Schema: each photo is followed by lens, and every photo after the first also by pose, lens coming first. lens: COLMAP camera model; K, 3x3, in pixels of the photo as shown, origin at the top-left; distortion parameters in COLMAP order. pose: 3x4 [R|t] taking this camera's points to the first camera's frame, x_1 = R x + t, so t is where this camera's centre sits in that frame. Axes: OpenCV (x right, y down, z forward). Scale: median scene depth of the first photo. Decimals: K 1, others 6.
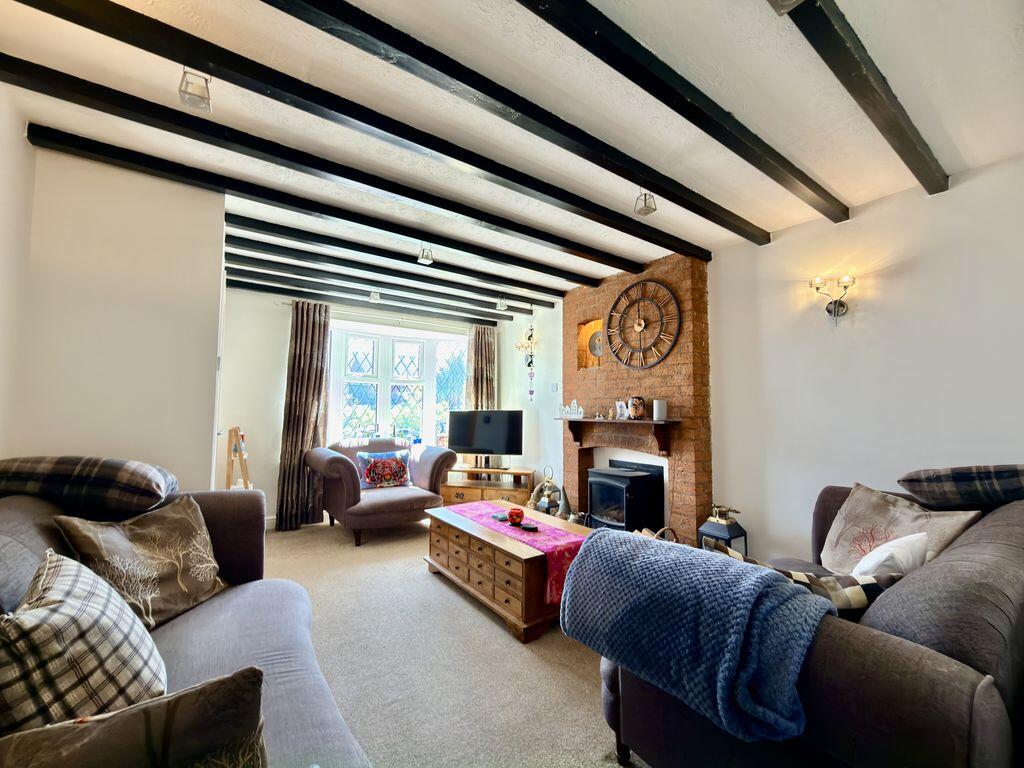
lens RADIAL K [[408.1, 0, 513.5], [0, 408.1, 385.5], [0, 0, 1]] dist [-0.001756, -0.000252]
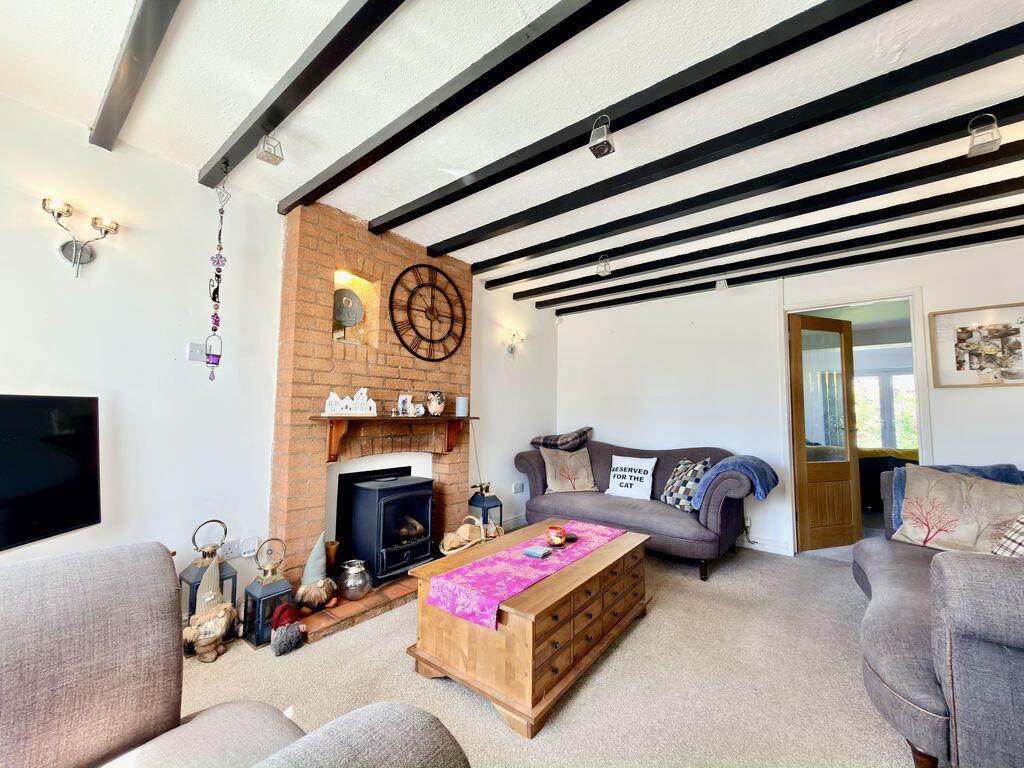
lens RADIAL K [[408.1, 0, 513.5], [0, 408.1, 385.5], [0, 0, 1]] dist [-0.001756, -0.000252]
pose [[-0.294466, 0.059451, 0.953811, -0.609360], [-0.068168, 0.994214, -0.083014, 0.076491], [-0.953228, -0.089464, -0.288710, 1.073064]]
